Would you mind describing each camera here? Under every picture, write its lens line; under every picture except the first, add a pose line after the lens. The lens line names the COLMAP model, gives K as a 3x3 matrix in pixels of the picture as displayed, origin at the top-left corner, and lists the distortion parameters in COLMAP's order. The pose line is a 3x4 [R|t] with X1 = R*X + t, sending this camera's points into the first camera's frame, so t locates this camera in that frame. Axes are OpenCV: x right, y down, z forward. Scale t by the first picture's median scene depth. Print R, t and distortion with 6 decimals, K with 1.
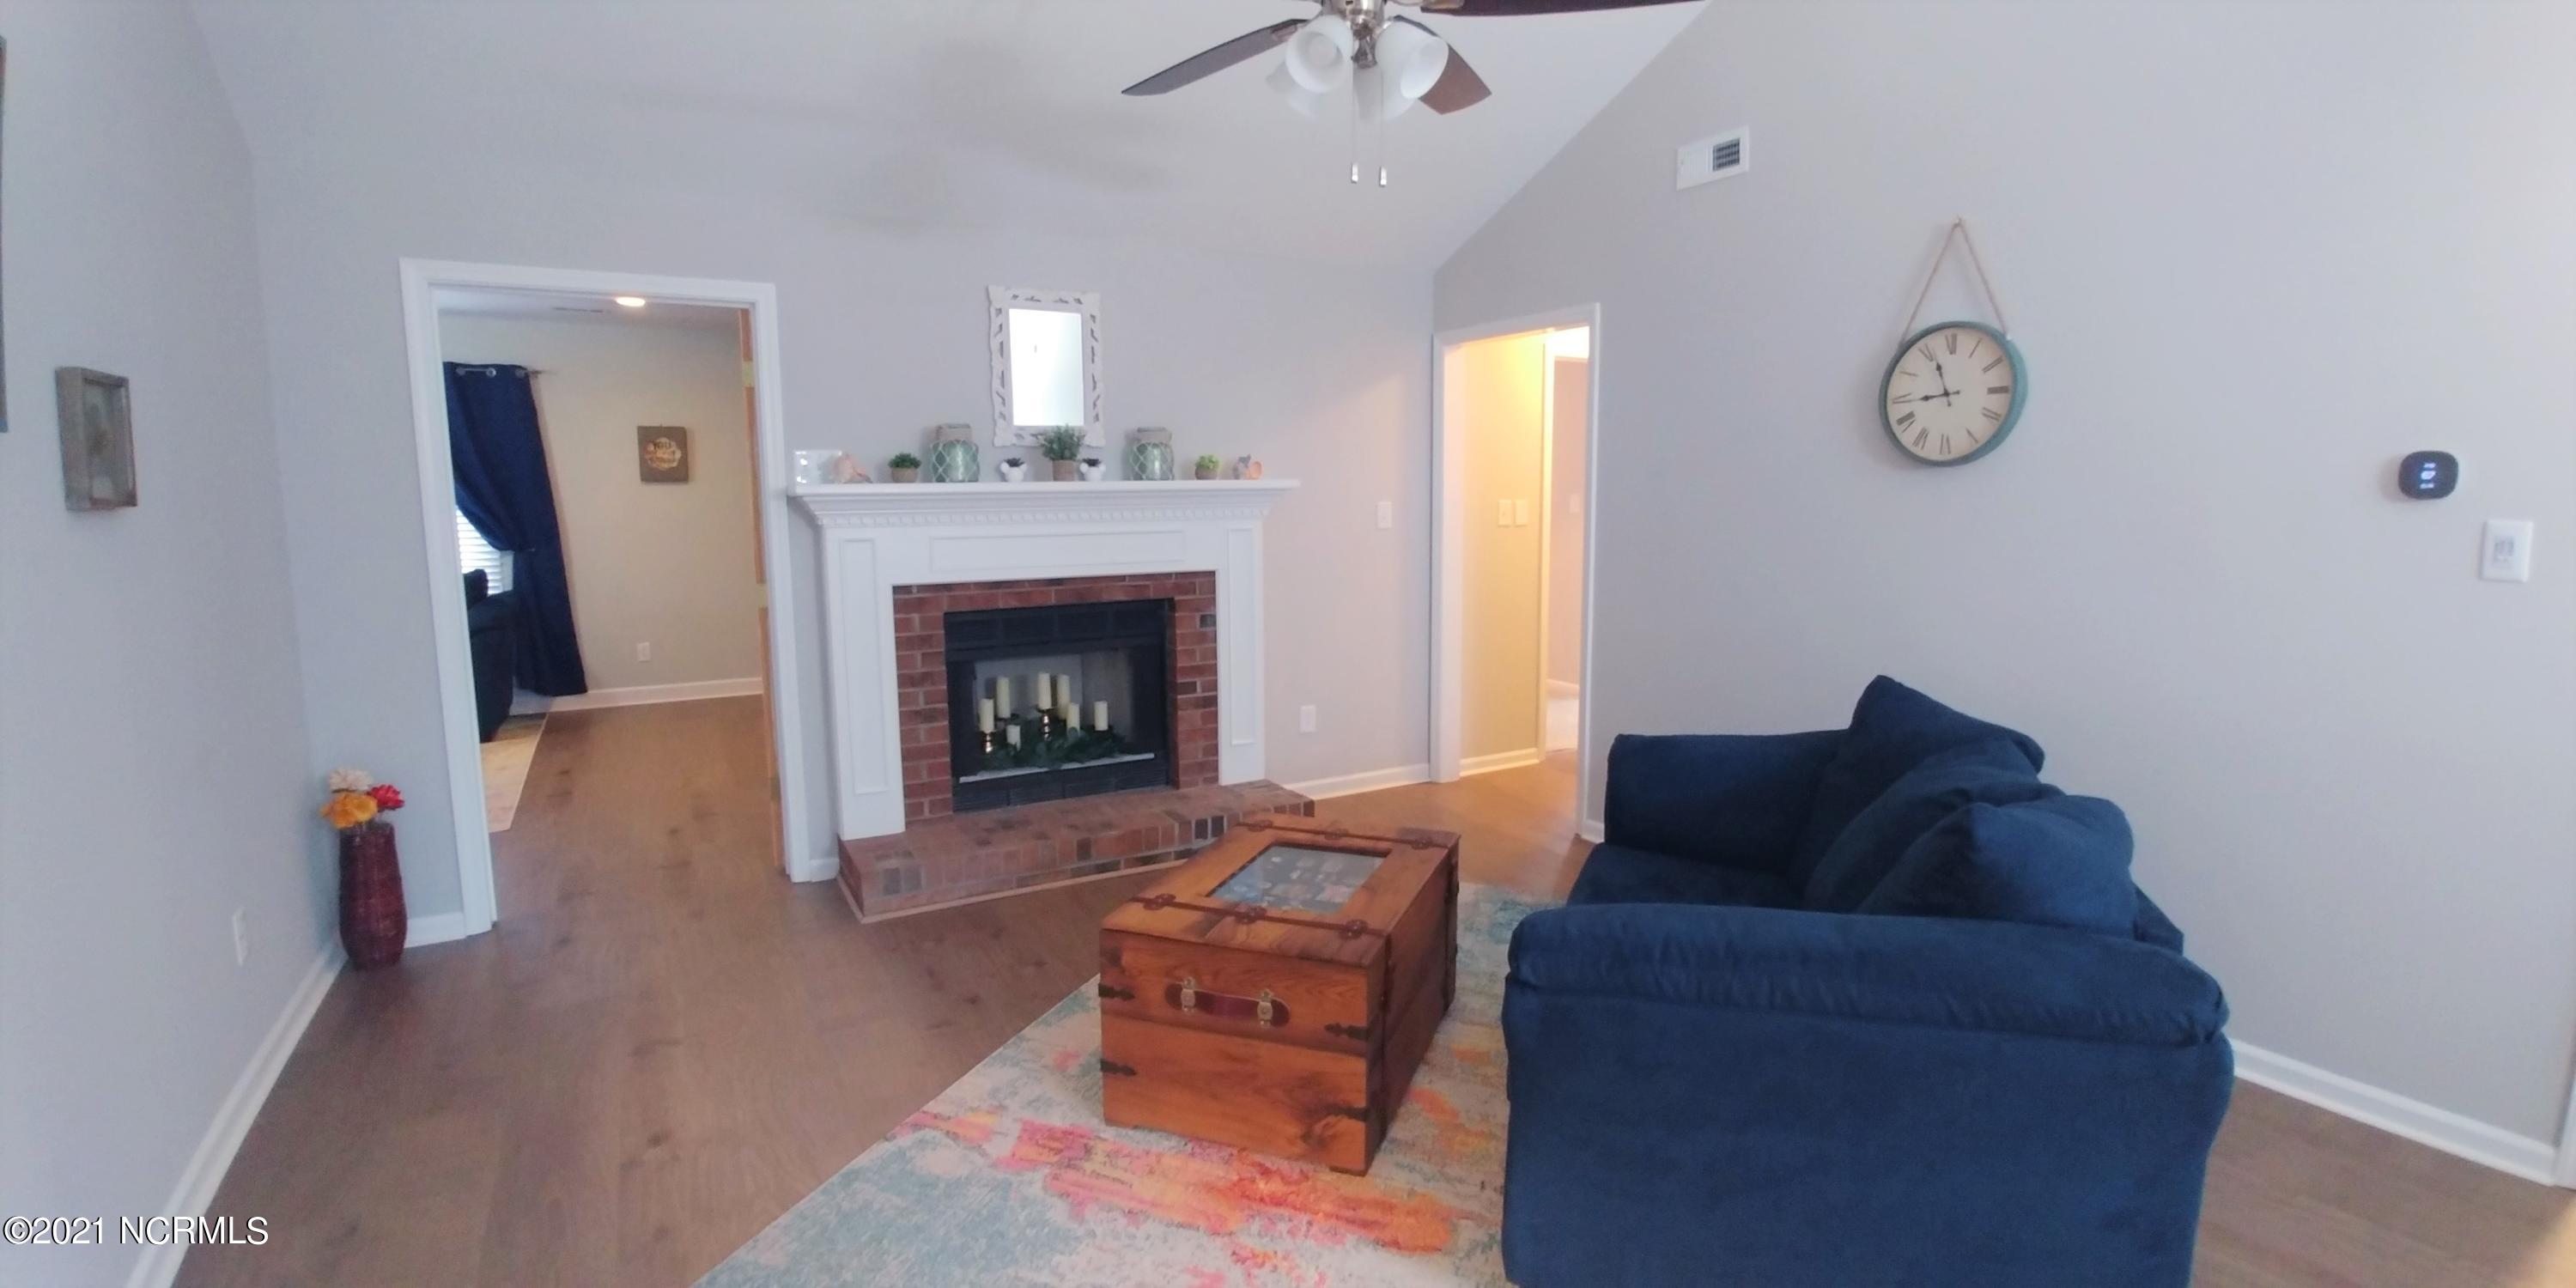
lens RADIAL K [[1148.7, 0, 1295.7], [0, 1148.7, 630.8], [0, 0, 1]] dist [-0.043688, 0.023671]
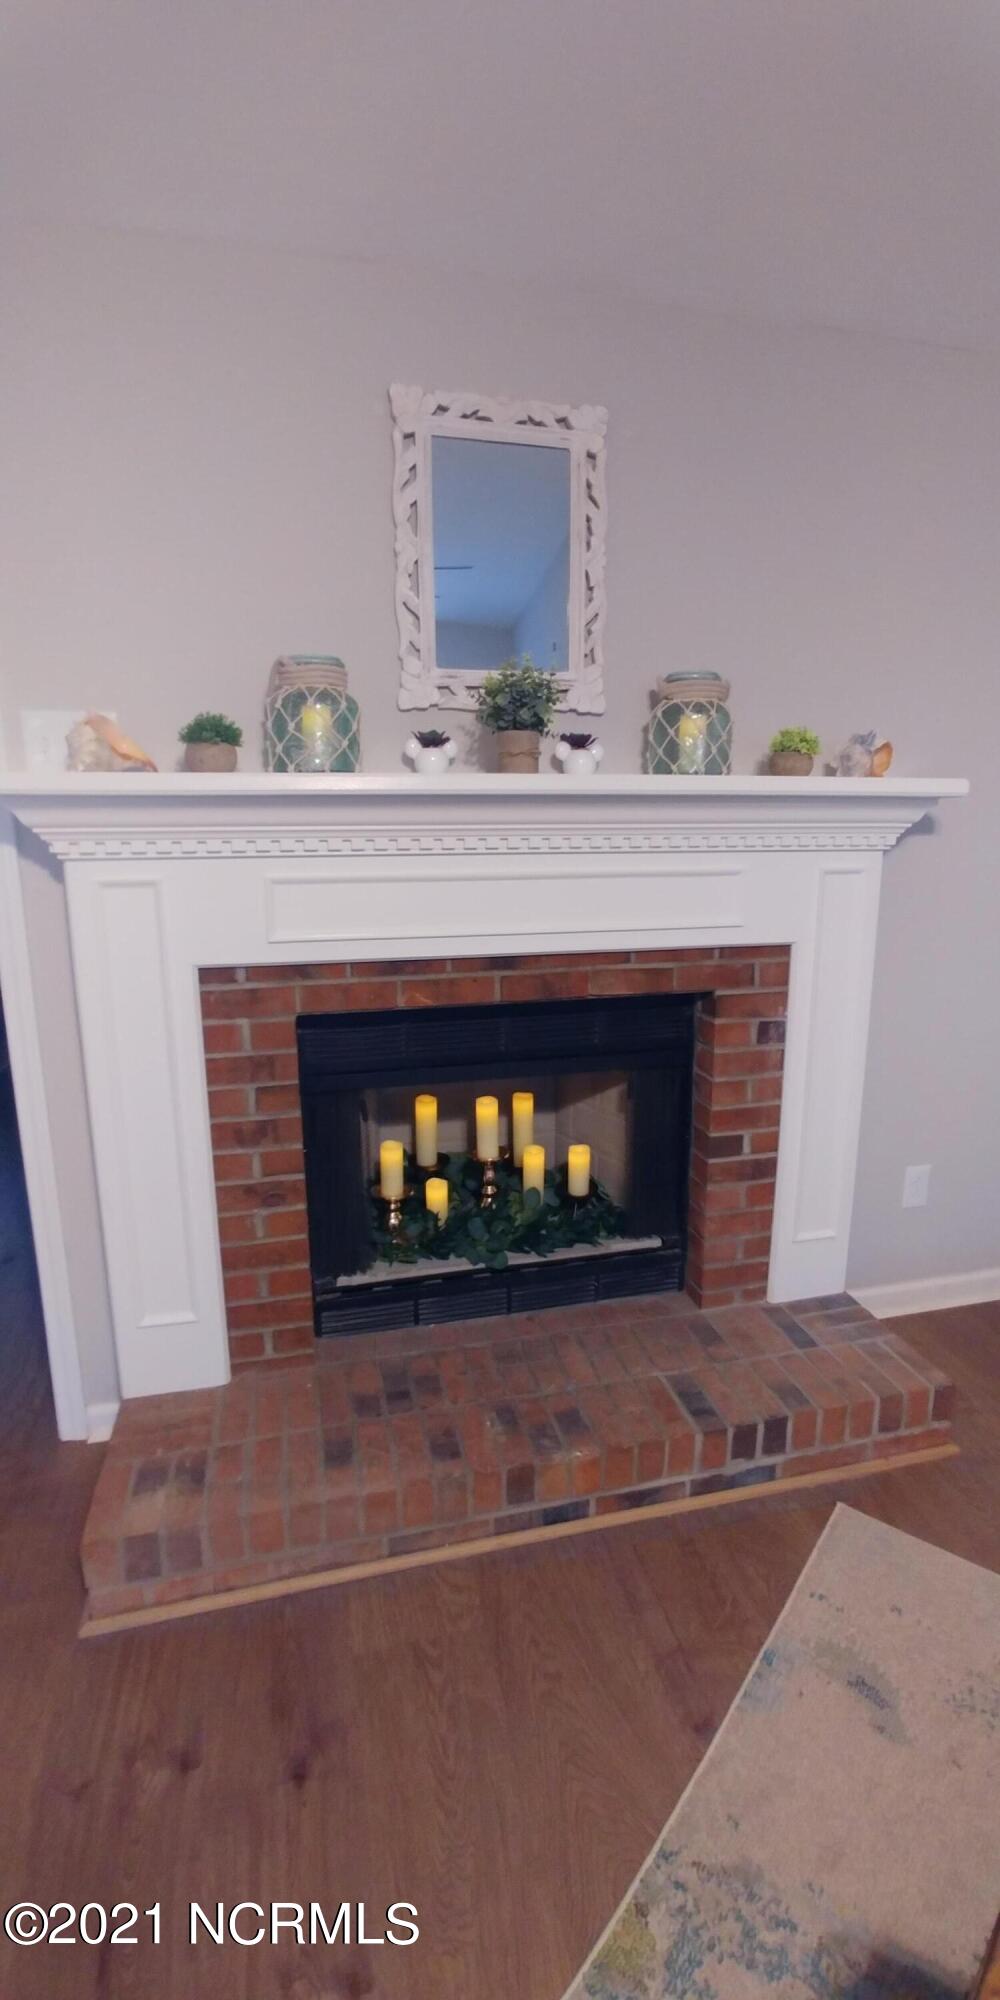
lens RADIAL K [[874.4, 0, 529.5], [0, 874.4, 1005.0], [0, 0, 1]] dist [-0.021385, 0.000388]
pose [[0.964206, 0.066763, -0.256611, -0.092333], [-0.041896, 0.993985, 0.101185, -0.068754], [0.261823, -0.086812, 0.961203, 0.628959]]
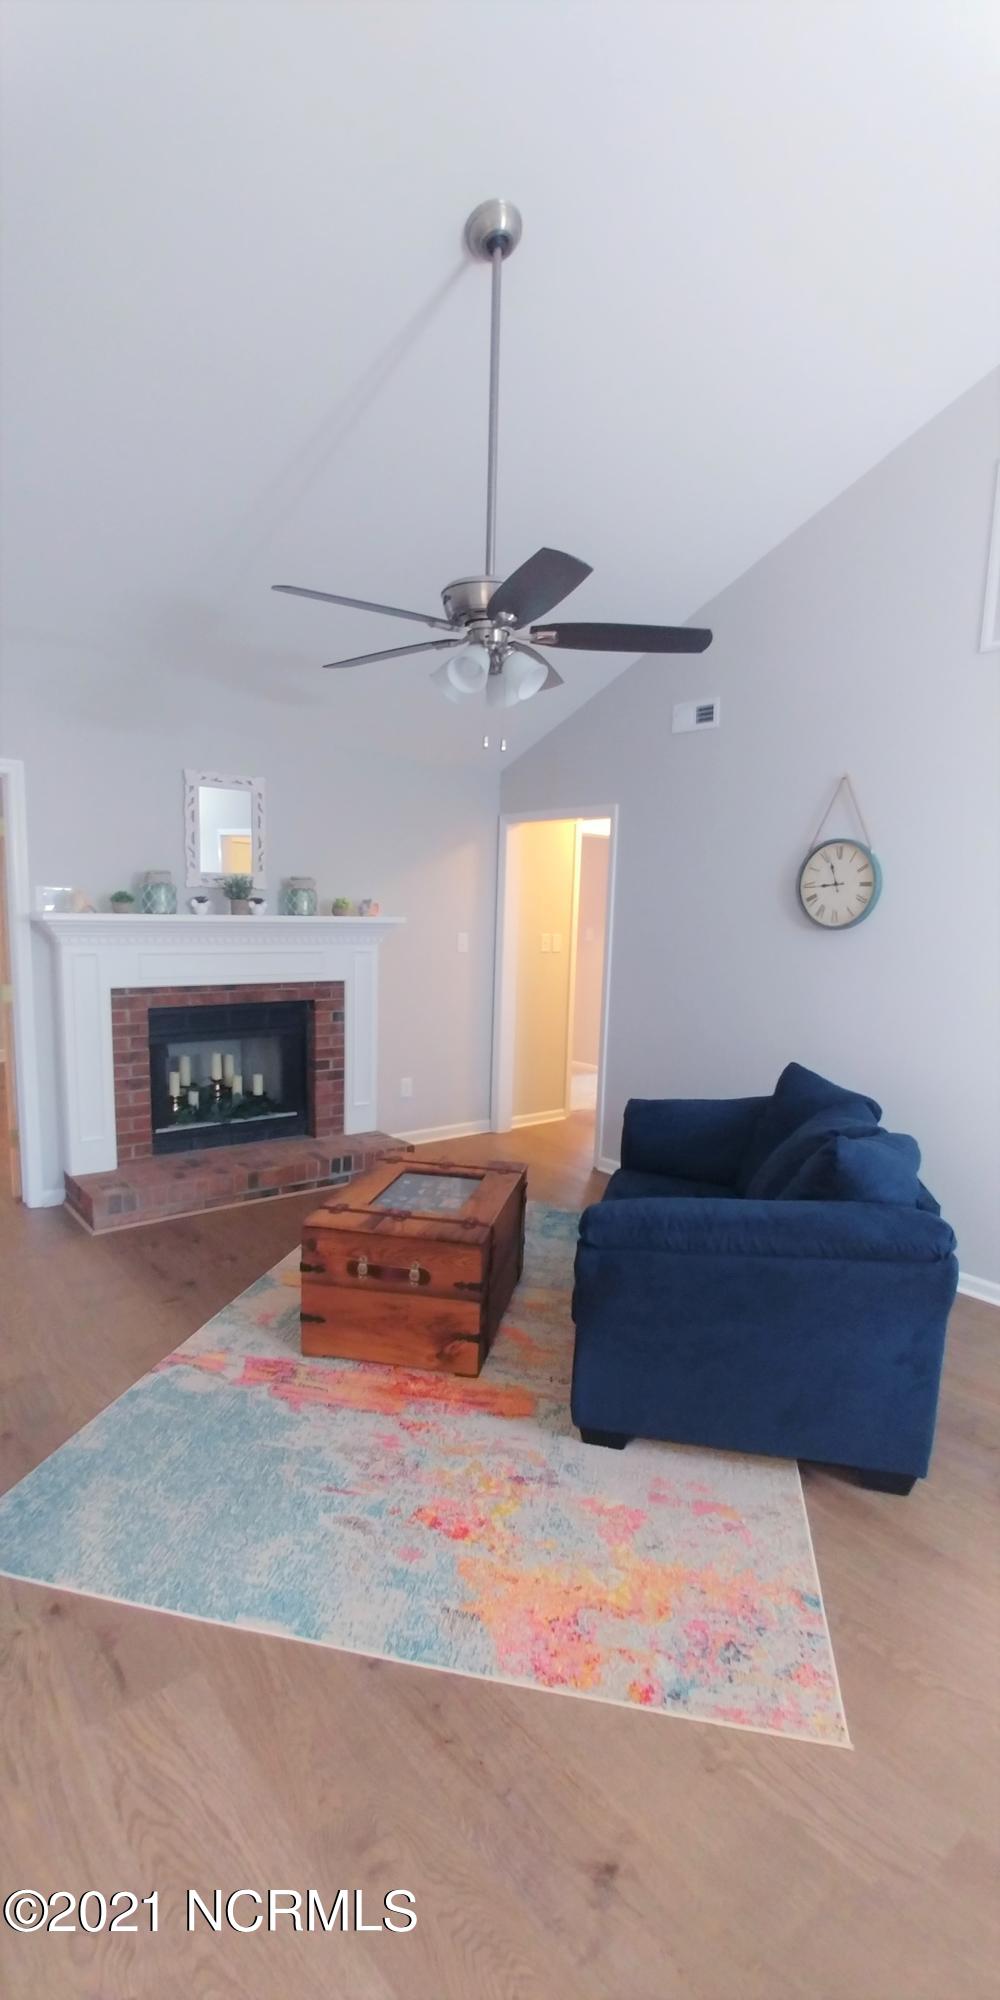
lens RADIAL K [[903.8, 0, 502.0], [0, 903.8, 1040.9], [0, 0, 1]] dist [-0.024202, -0.012367]
pose [[0.987013, 0.012545, 0.160150, -0.062923], [-0.016539, 0.999584, 0.023631, -0.009958], [-0.159786, -0.025973, 0.986810, -0.126906]]
